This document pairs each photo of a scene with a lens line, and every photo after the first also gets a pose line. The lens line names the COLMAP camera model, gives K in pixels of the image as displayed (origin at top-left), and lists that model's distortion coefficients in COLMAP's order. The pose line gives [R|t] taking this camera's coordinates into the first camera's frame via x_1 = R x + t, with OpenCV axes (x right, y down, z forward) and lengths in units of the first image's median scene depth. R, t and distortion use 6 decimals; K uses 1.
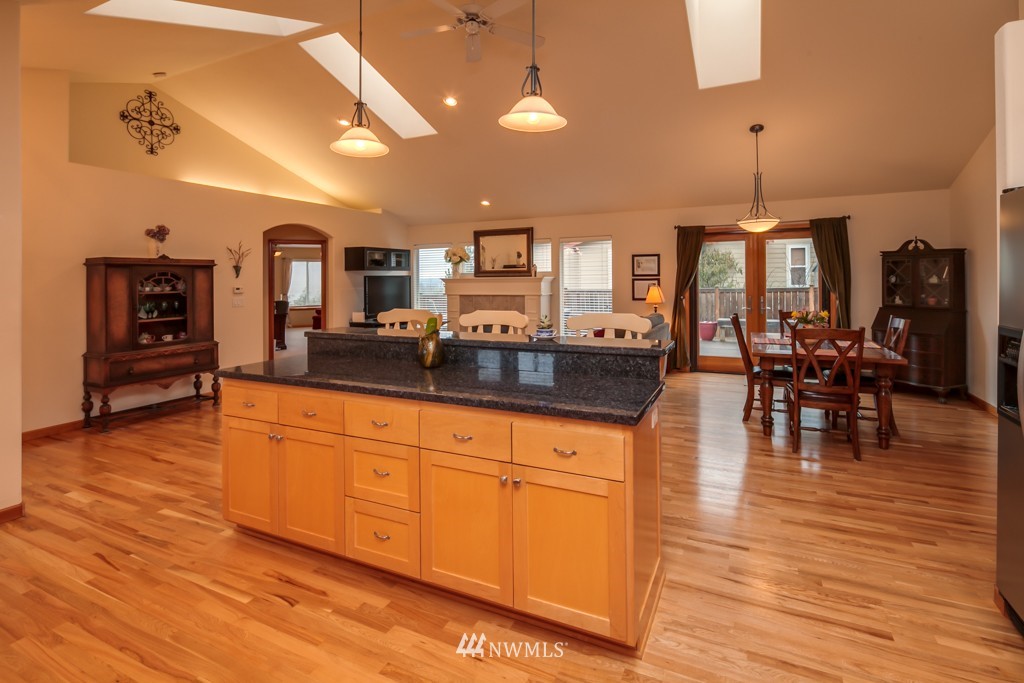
lens RADIAL K [[510.4, 0, 511.5], [0, 510.4, 273.0], [0, 0, 1]] dist [-0.000676, -0.000327]
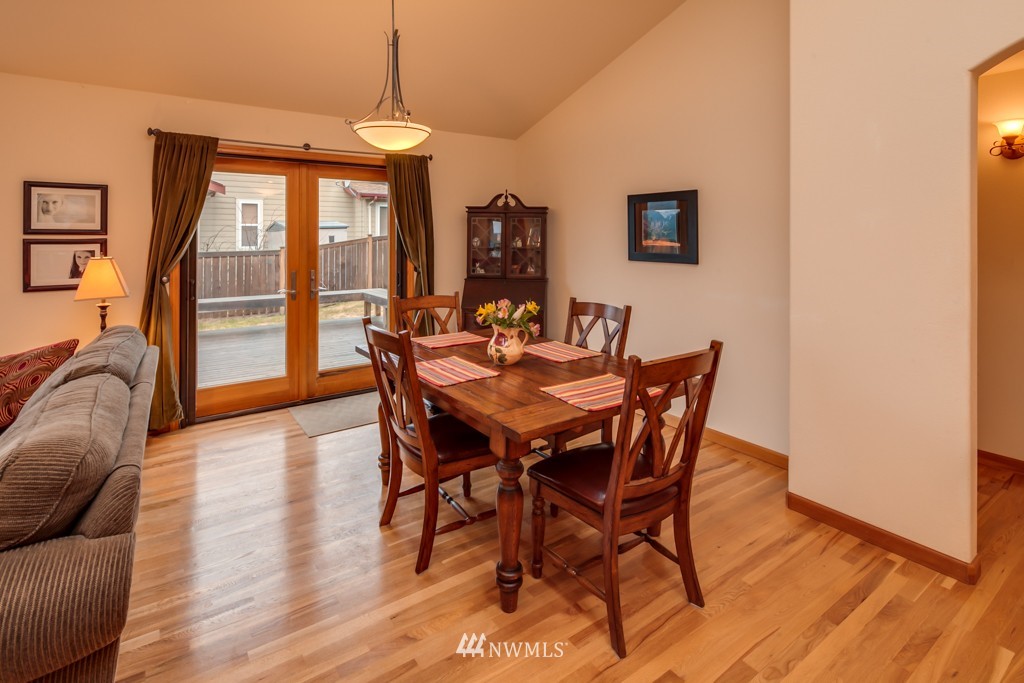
lens RADIAL K [[509.4, 0, 510.1], [0, 509.4, 232.6], [0, 0, 1]] dist [0.000801, -0.000711]
pose [[0.477876, 0.016704, 0.878268, 0.063914], [-0.016615, 0.999812, -0.009975, 0.003299], [-0.878270, -0.009826, 0.478064, 0.464102]]
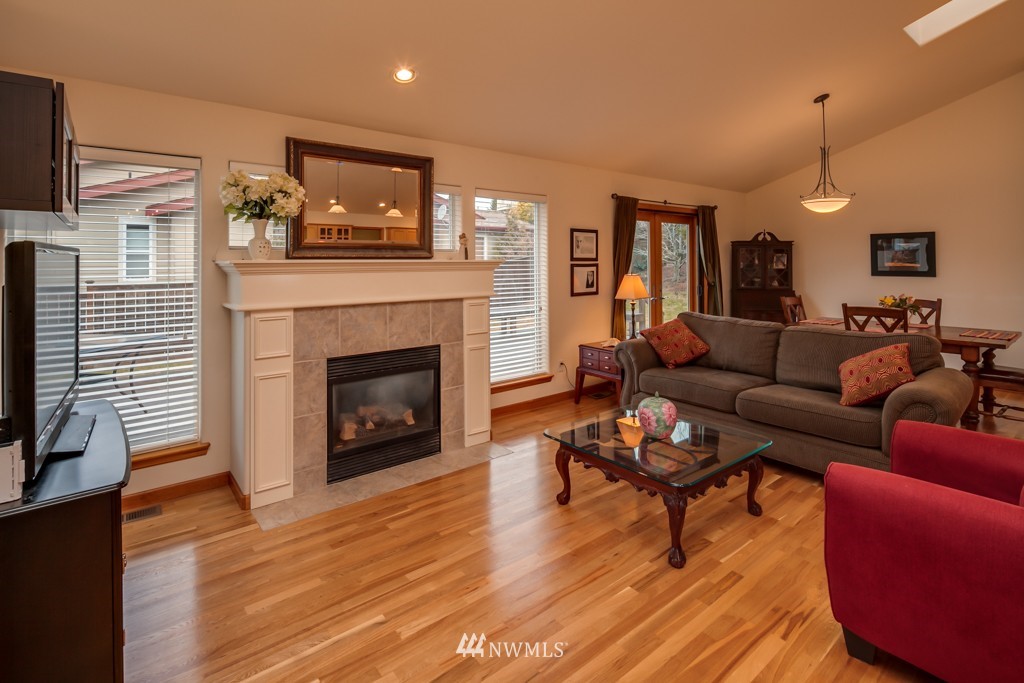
lens RADIAL K [[499.4, 0, 509.9], [0, 499.4, 259.0], [0, 0, 1]] dist [-0.000116, -0.000027]
pose [[0.415925, 0.014564, 0.909282, -0.397832], [-0.009650, 0.999886, -0.011601, 0.013029], [-0.909348, -0.003949, 0.416018, 0.808455]]
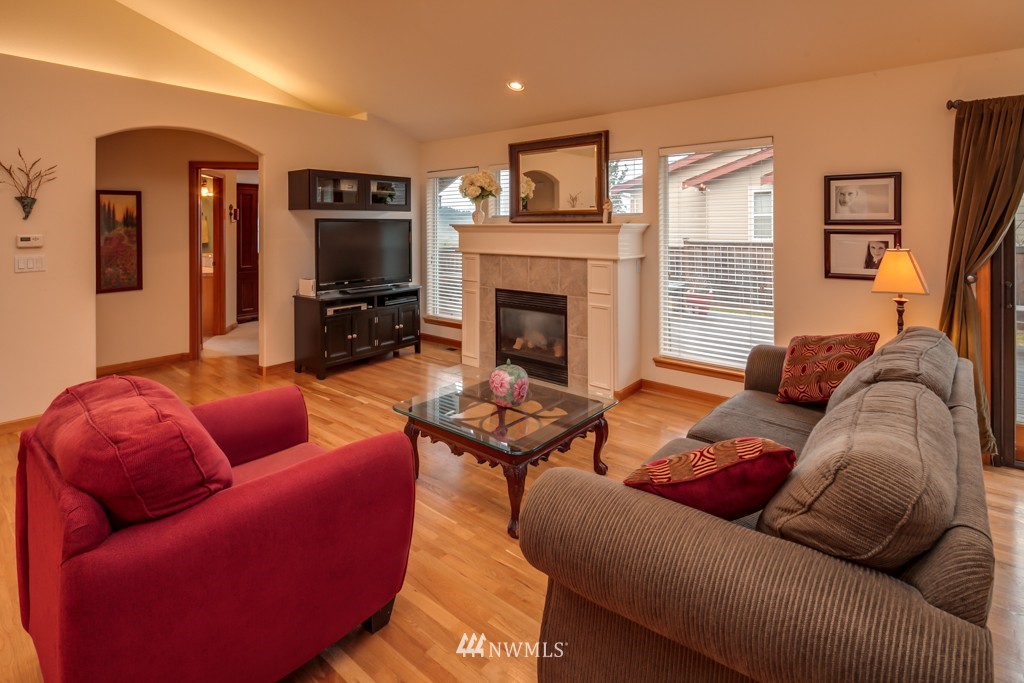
lens RADIAL K [[499.5, 0, 504.9], [0, 499.5, 225.3], [0, 0, 1]] dist [-0.003408, -0.000917]
pose [[0.971418, 0.011202, -0.237112, 0.067914], [-0.008365, 0.999881, 0.012969, 0.004242], [0.237229, -0.010615, 0.971396, 0.512113]]
